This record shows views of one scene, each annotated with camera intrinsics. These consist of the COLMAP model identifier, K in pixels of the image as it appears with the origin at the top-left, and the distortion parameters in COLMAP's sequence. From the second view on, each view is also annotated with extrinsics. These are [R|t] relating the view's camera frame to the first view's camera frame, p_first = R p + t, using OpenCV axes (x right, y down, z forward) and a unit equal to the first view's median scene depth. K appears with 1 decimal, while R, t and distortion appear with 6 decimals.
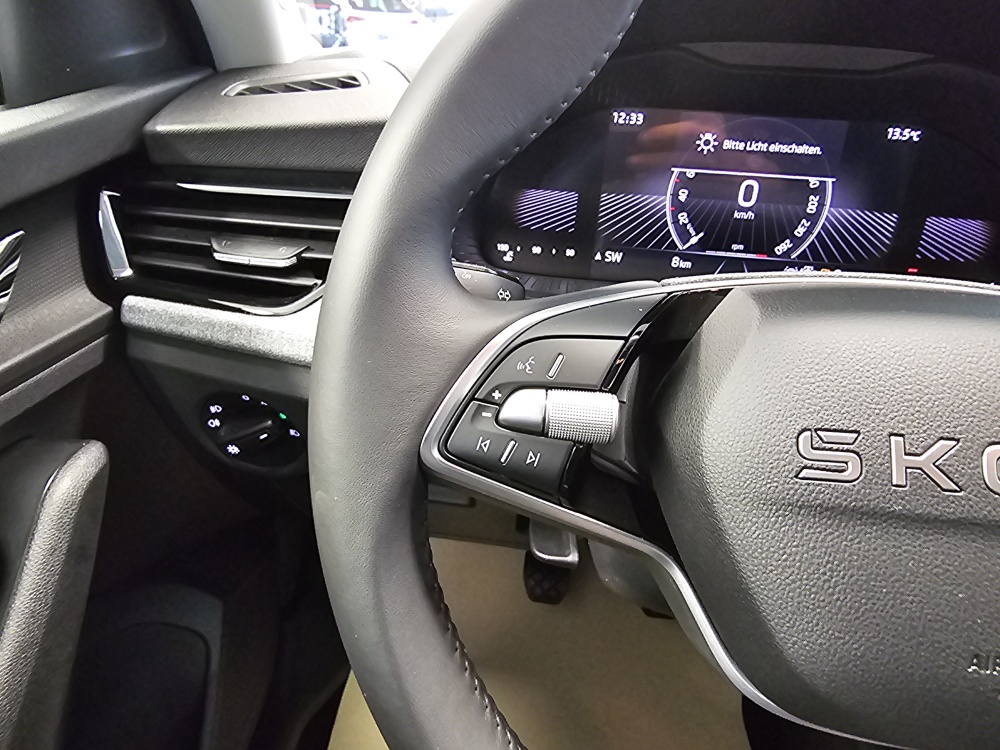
lens RADIAL K [[680.6, 0, 425.8], [0, 680.6, 372.7], [0, 0, 1]] dist [0.006813, 0.002228]
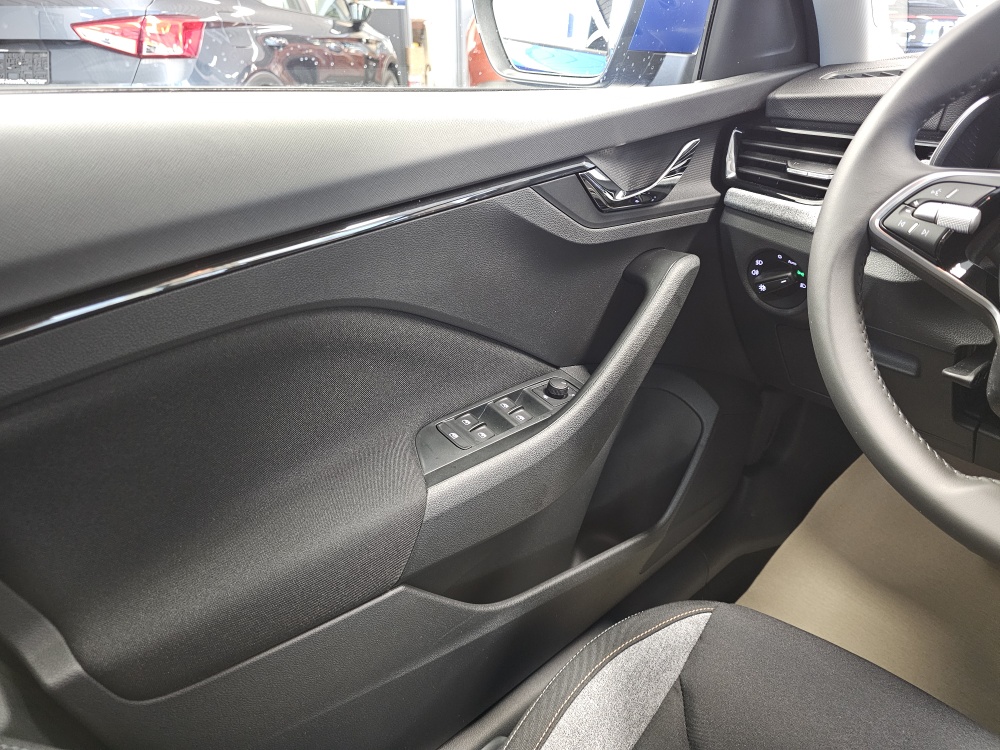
lens RADIAL K [[670.9, 0, 500.0], [0, 670.9, 375.0], [0, 0, 1]] dist [-0.002750, -0.006763]
pose [[0.782643, 0.265093, -0.563201, 0.215526], [-0.268890, 0.959991, 0.078199, 0.391110], [0.561398, 0.090237, 0.822611, -0.762125]]
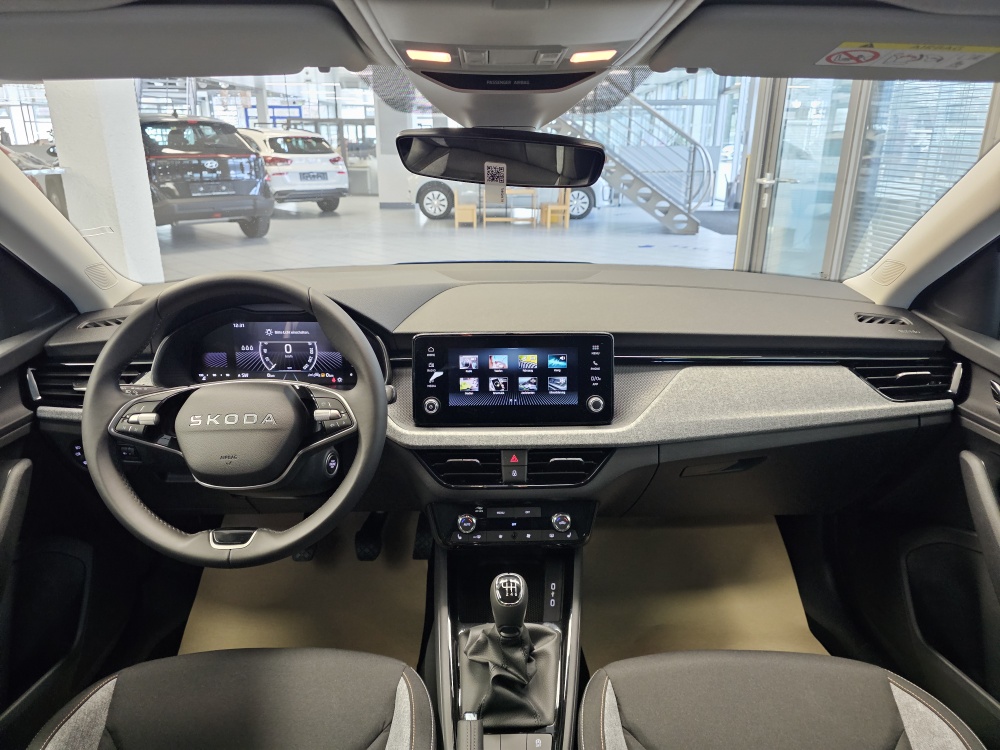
lens RADIAL K [[670.9, 0, 500.0], [0, 670.9, 375.0], [0, 0, 1]] dist [-0.002750, -0.006763]
pose [[0.981328, -0.085456, 0.172317, 0.897882], [0.109404, 0.984837, -0.134637, 0.317936], [-0.158199, 0.150975, 0.975797, -1.871877]]
